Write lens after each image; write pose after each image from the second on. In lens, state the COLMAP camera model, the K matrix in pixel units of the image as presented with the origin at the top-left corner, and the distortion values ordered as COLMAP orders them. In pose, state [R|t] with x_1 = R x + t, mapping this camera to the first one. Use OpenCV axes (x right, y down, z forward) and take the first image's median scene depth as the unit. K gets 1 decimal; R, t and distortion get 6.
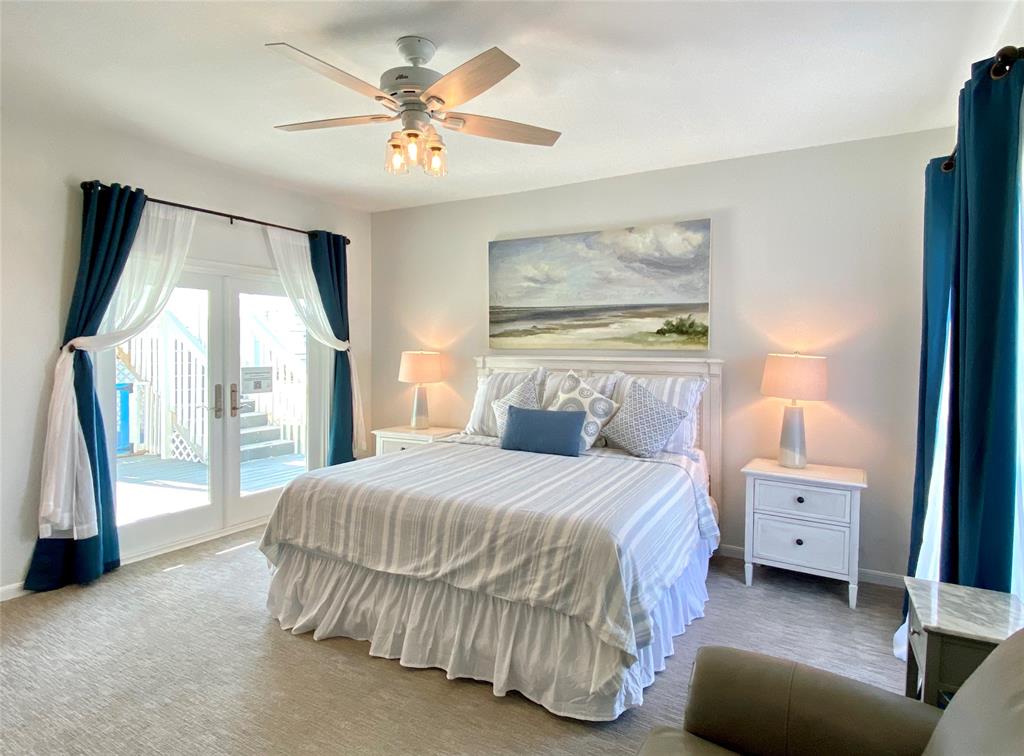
lens RADIAL K [[557.3, 0, 511.5], [0, 557.3, 367.1], [0, 0, 1]] dist [0.052383, -0.000042]
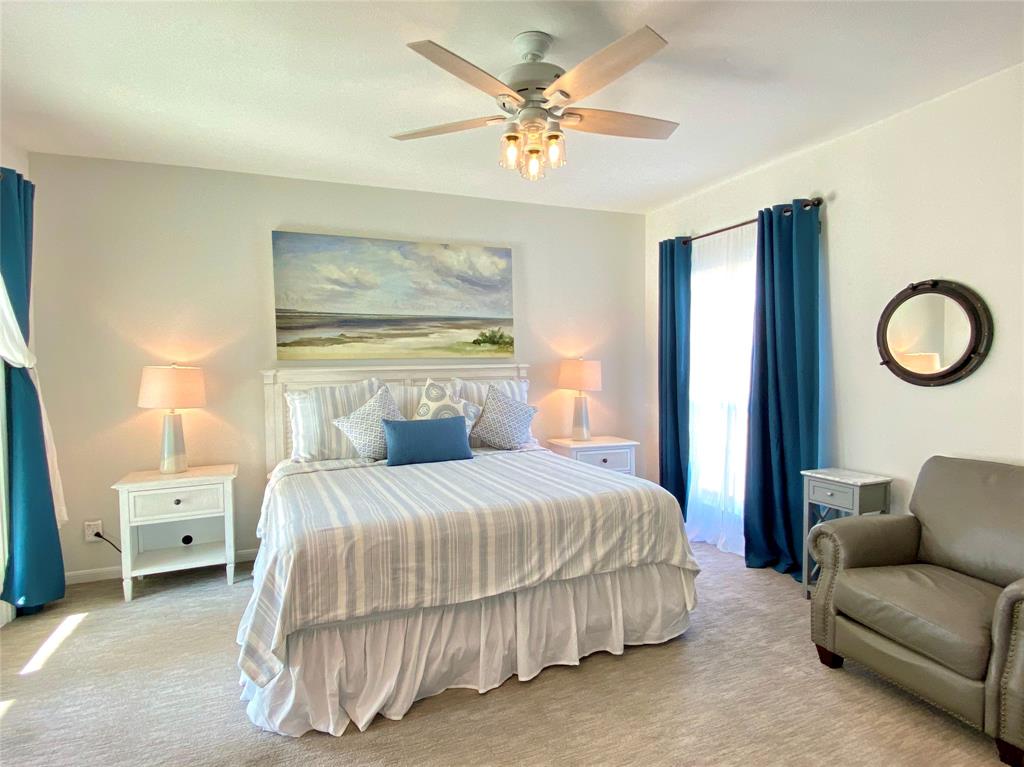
lens RADIAL K [[558.9, 0, 519.2], [0, 558.9, 379.3], [0, 0, 1]] dist [0.066241, -0.000433]
pose [[0.623069, -0.042438, 0.781015, -0.565261], [0.043795, 0.998853, 0.019336, -0.005742], [-0.780940, 0.022157, 0.624213, 0.231567]]
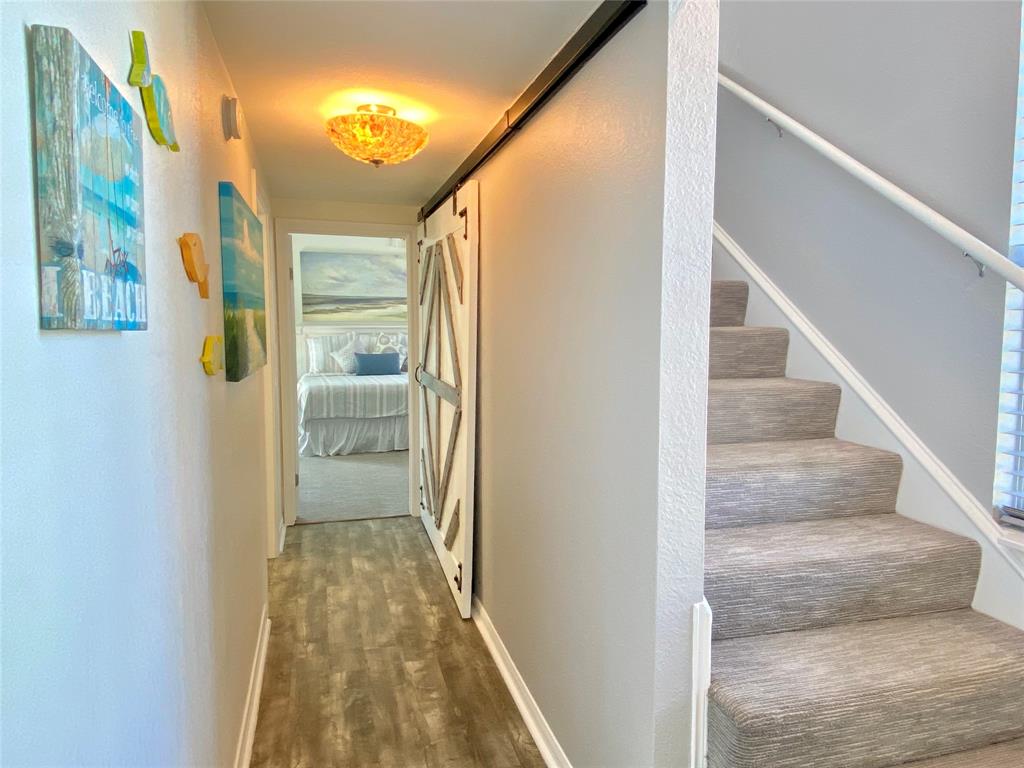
lens RADIAL K [[642.3, 0, 511.8], [0, 642.3, 378.4], [0, 0, 1]] dist [0.102780, -0.103000]
pose [[0.699002, -0.068117, 0.711868, -1.098193], [0.030098, 0.997373, 0.065883, 0.028193], [-0.714486, -0.024627, 0.699216, -0.795121]]
